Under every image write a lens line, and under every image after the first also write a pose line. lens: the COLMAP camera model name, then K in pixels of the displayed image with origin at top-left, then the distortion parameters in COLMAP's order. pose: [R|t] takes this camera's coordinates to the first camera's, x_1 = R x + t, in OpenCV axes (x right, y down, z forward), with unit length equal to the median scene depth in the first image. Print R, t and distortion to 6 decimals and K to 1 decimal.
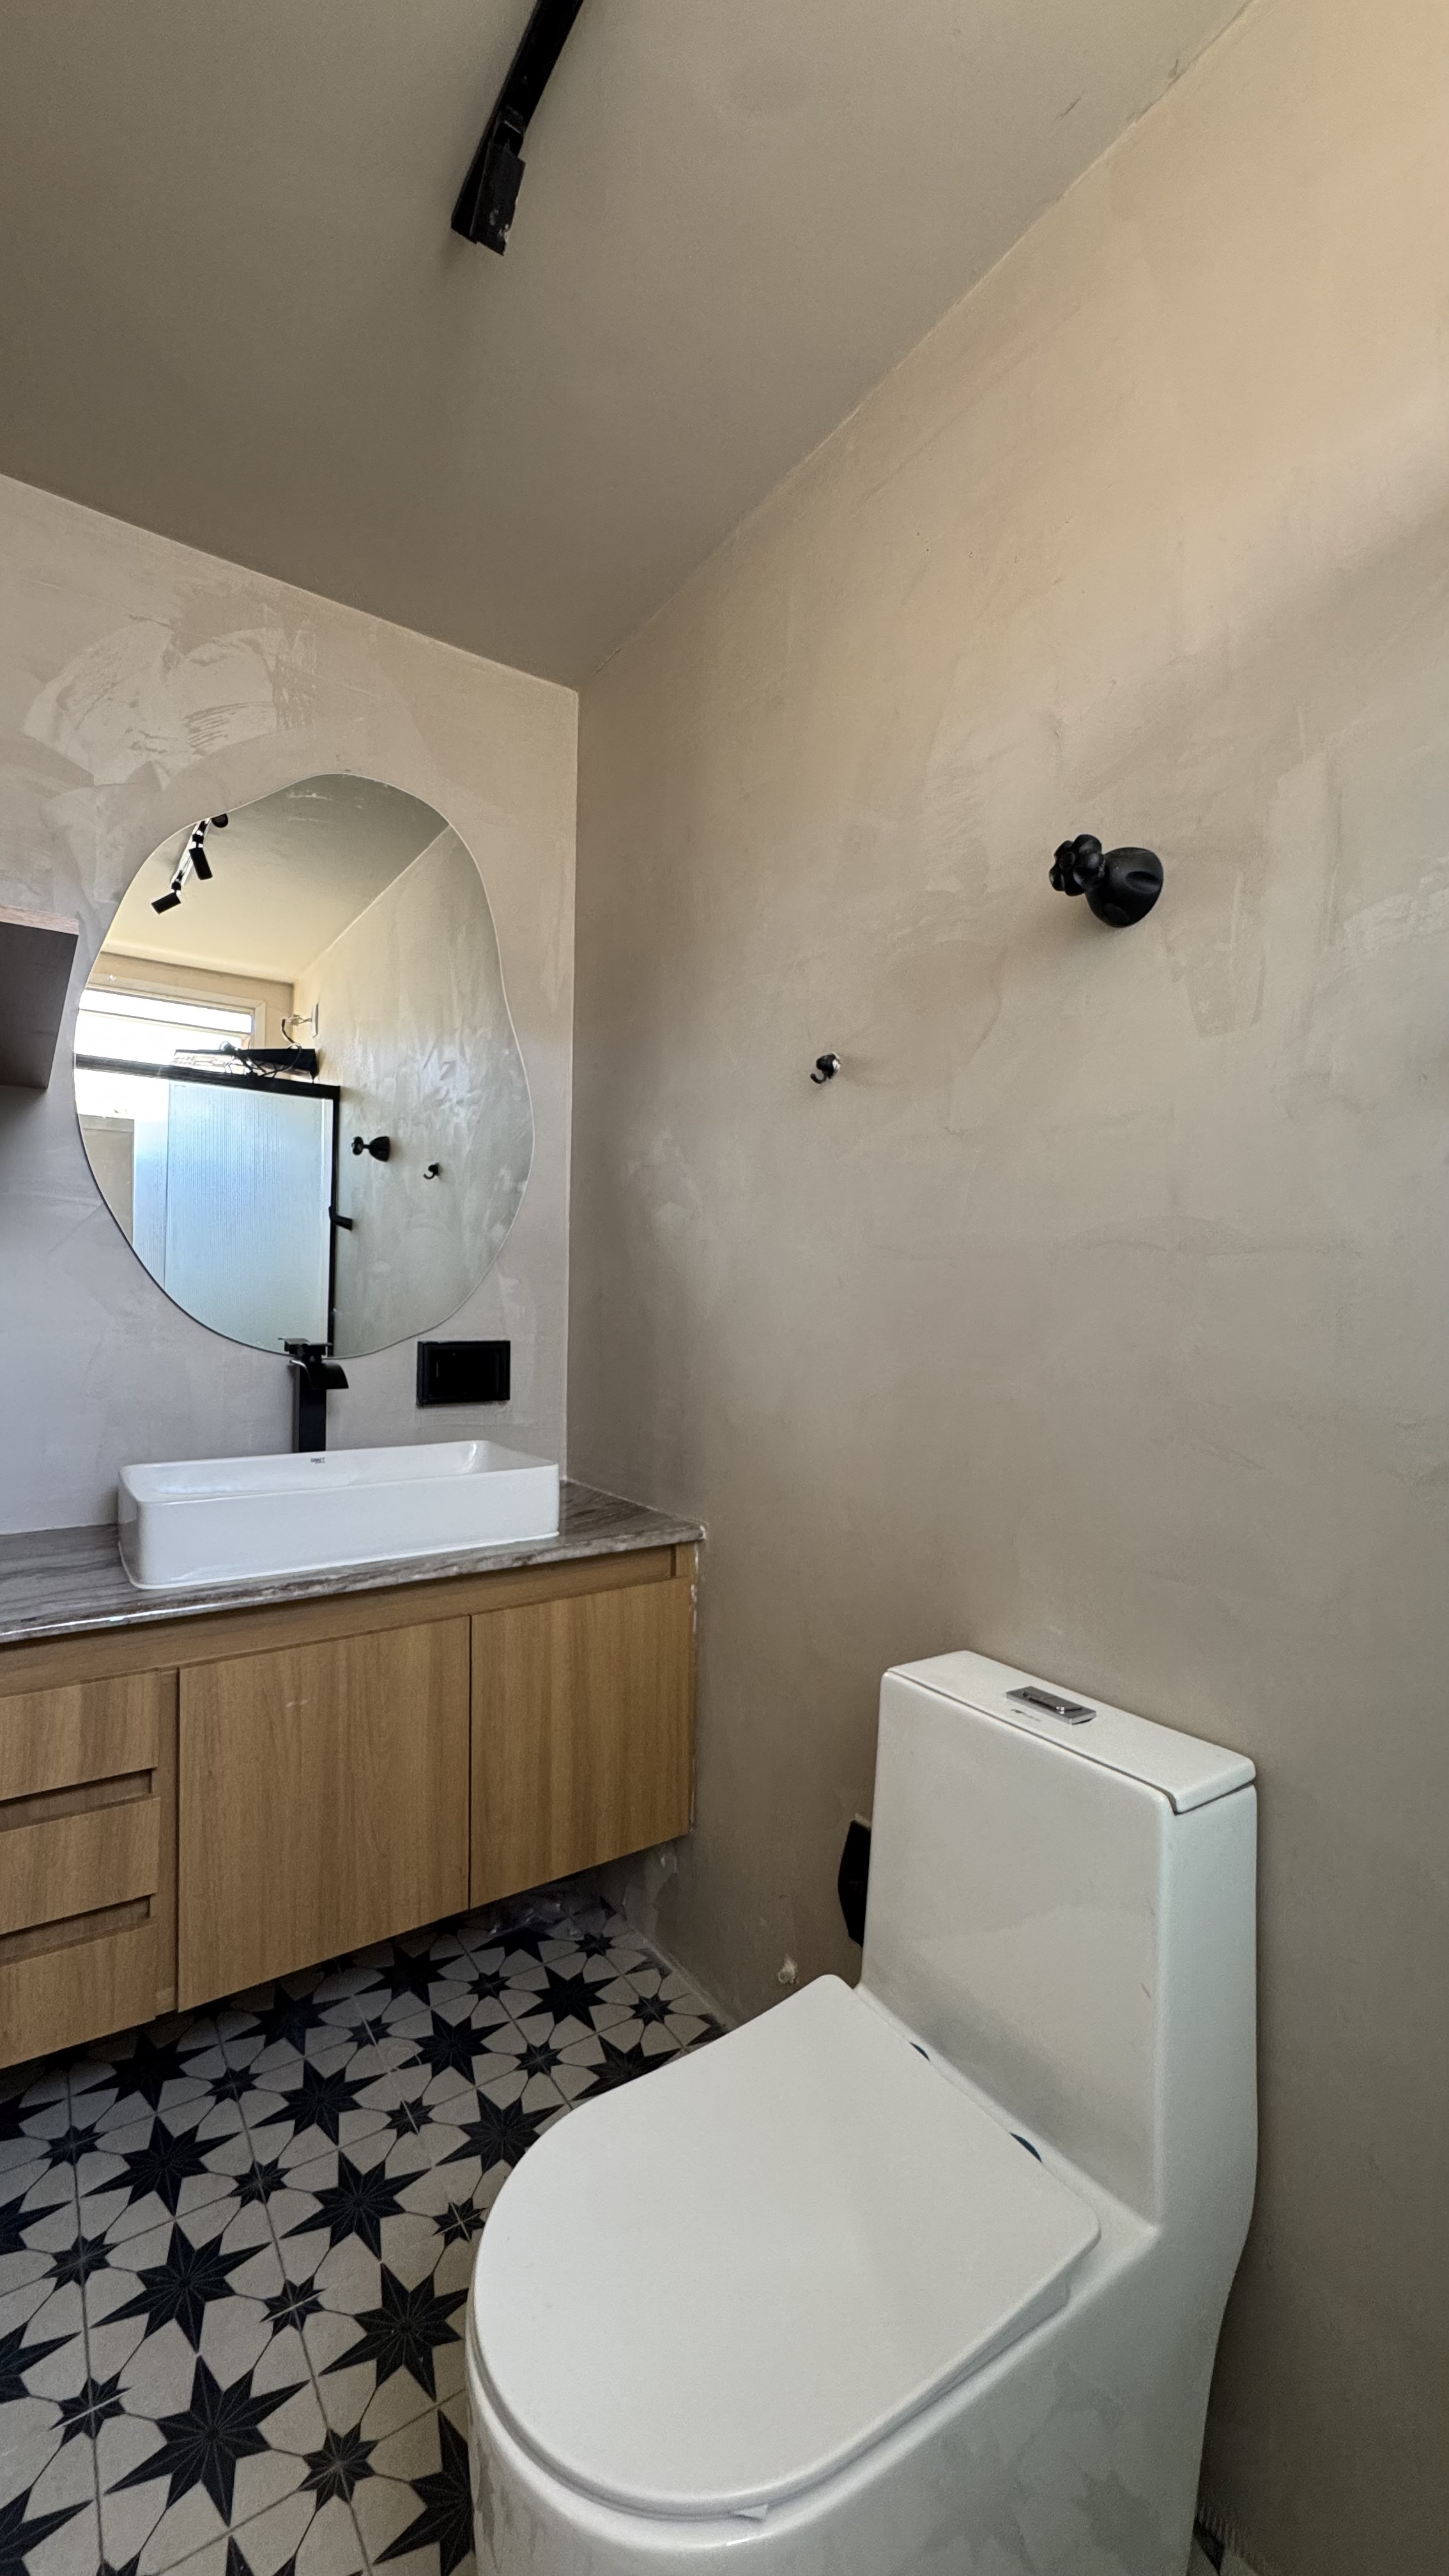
lens RADIAL K [[1023.6, 0, 727.8], [0, 1023.6, 1294.1], [0, 0, 1]] dist [-0.002948, 0.000216]
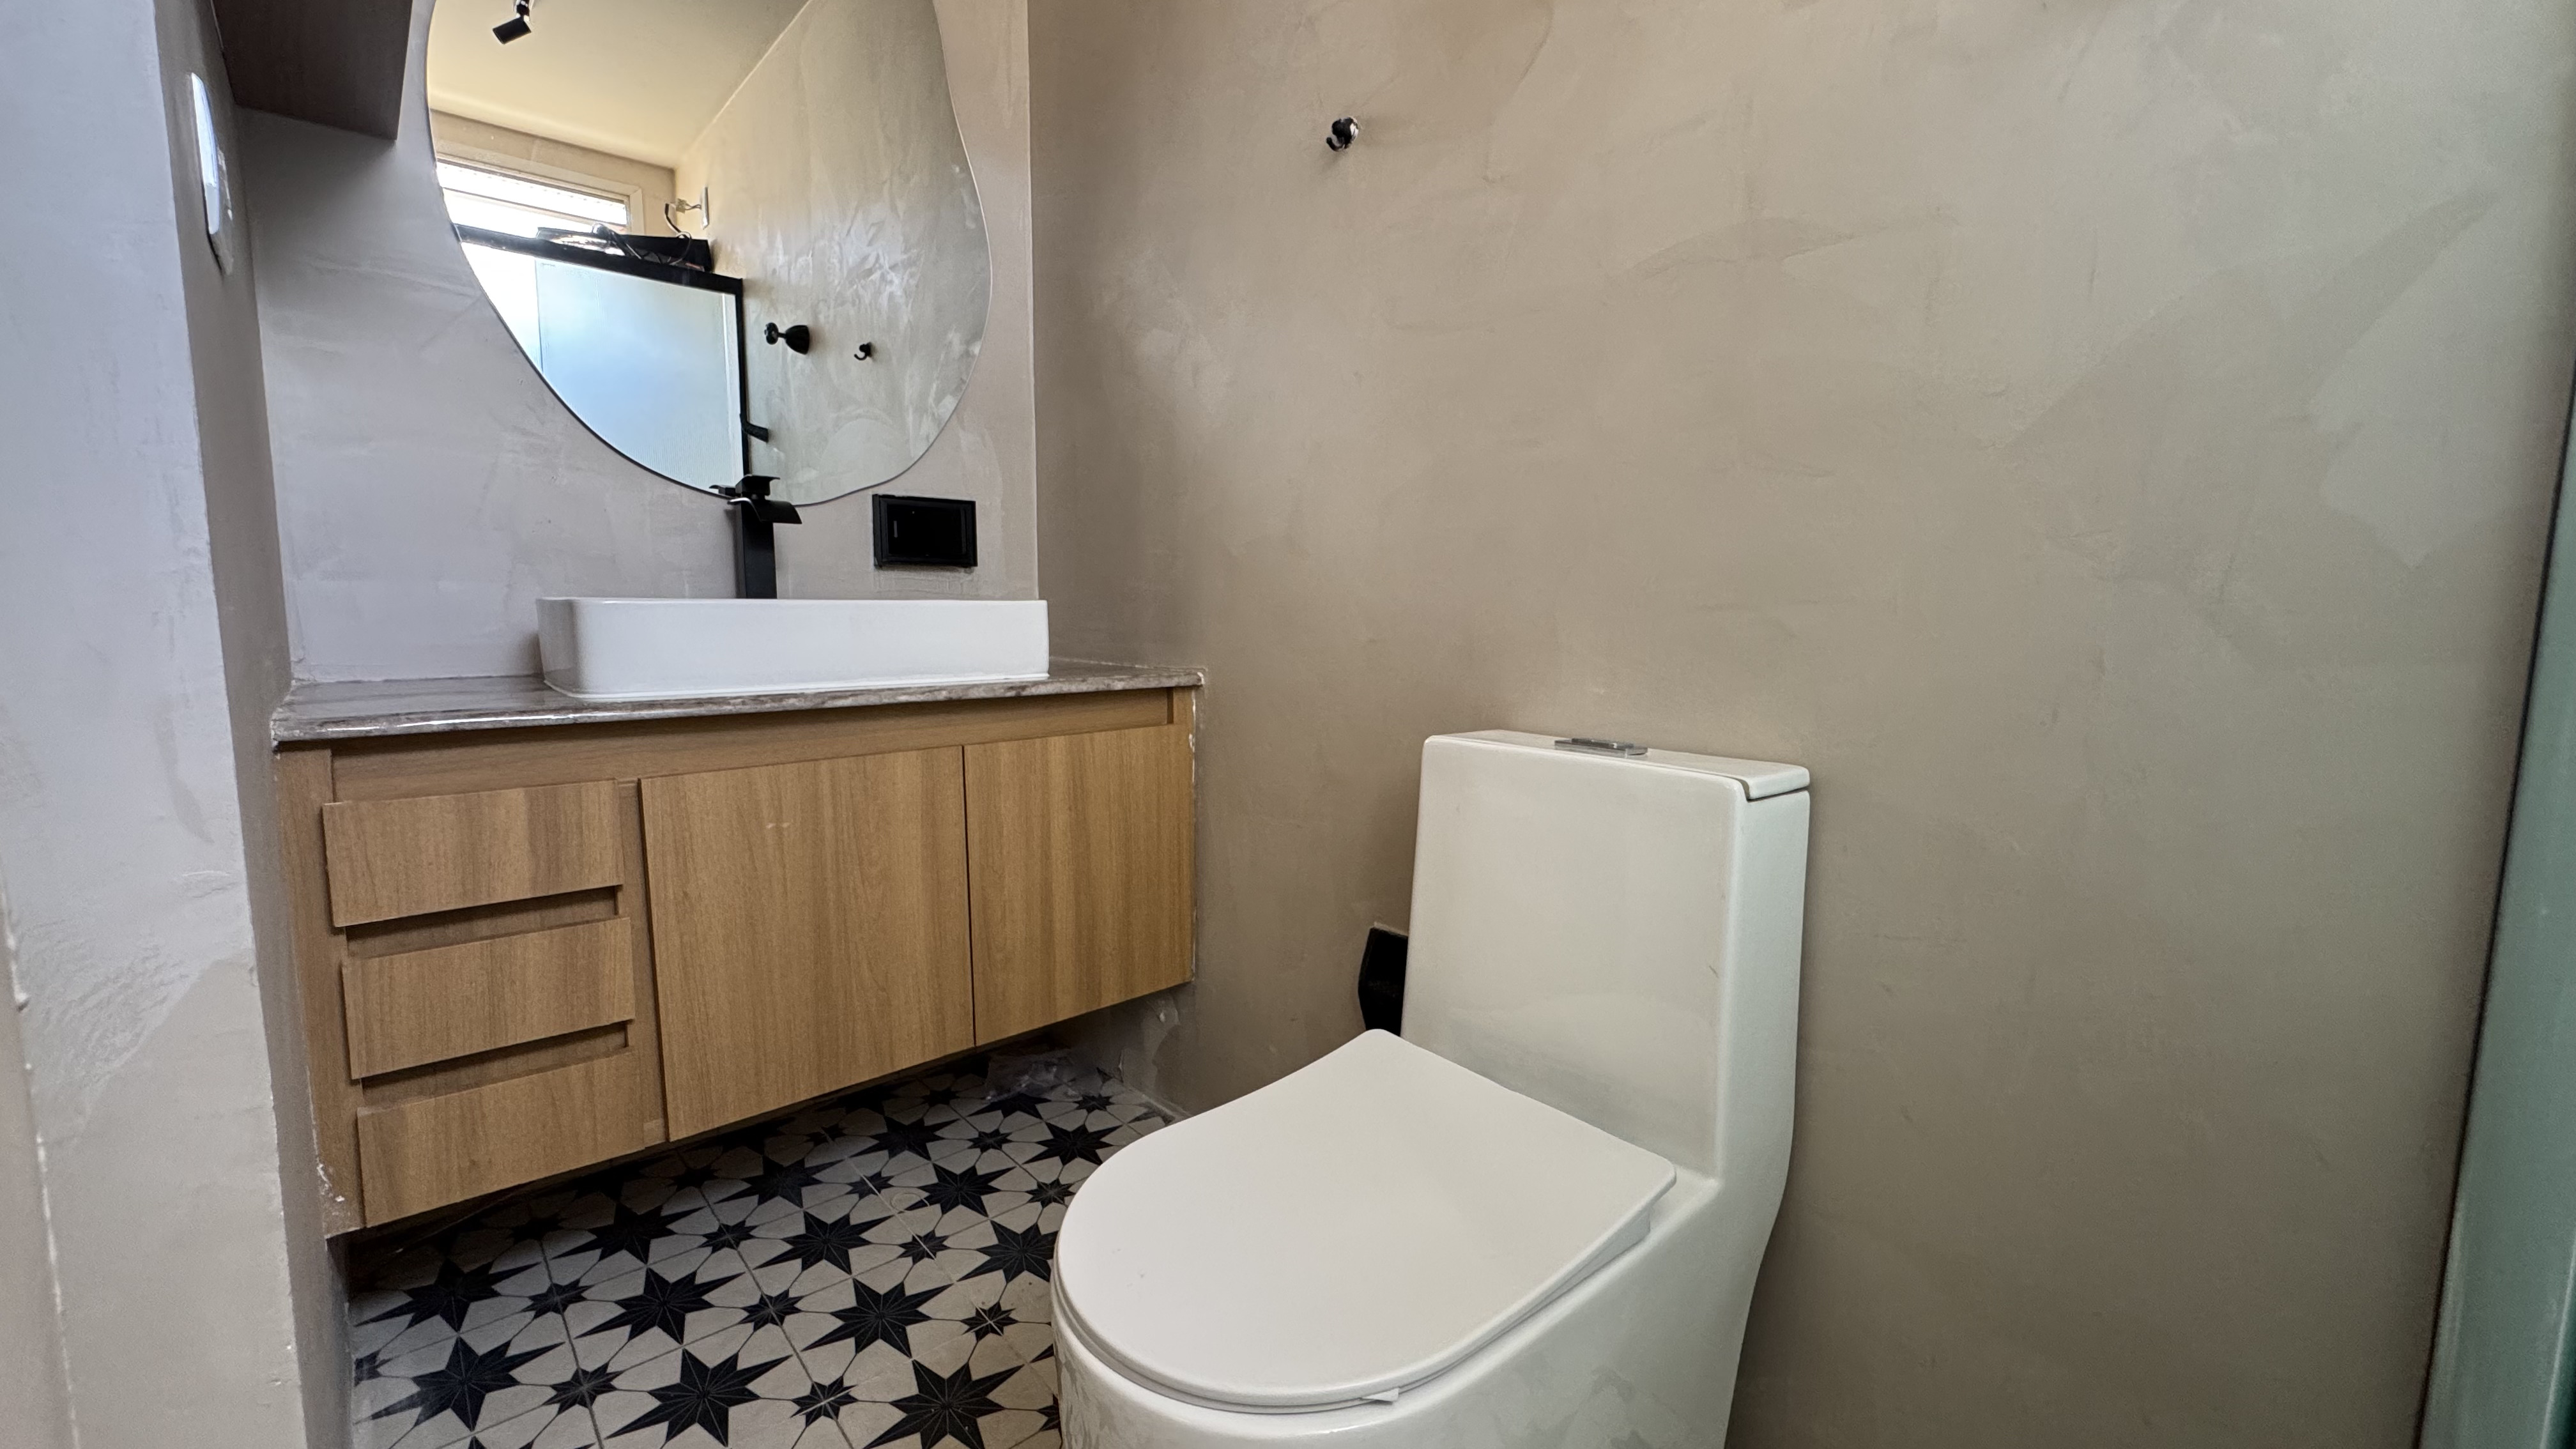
lens RADIAL K [[1023.6, 0, 1285.7], [0, 1023.6, 722.7], [0, 0, 1]] dist [-0.002948, 0.000216]
pose [[0.992079, -0.020483, 0.123931, -0.076281], [0.004600, 0.991877, 0.127115, 0.179462], [-0.125528, -0.125538, 0.984115, 0.051617]]
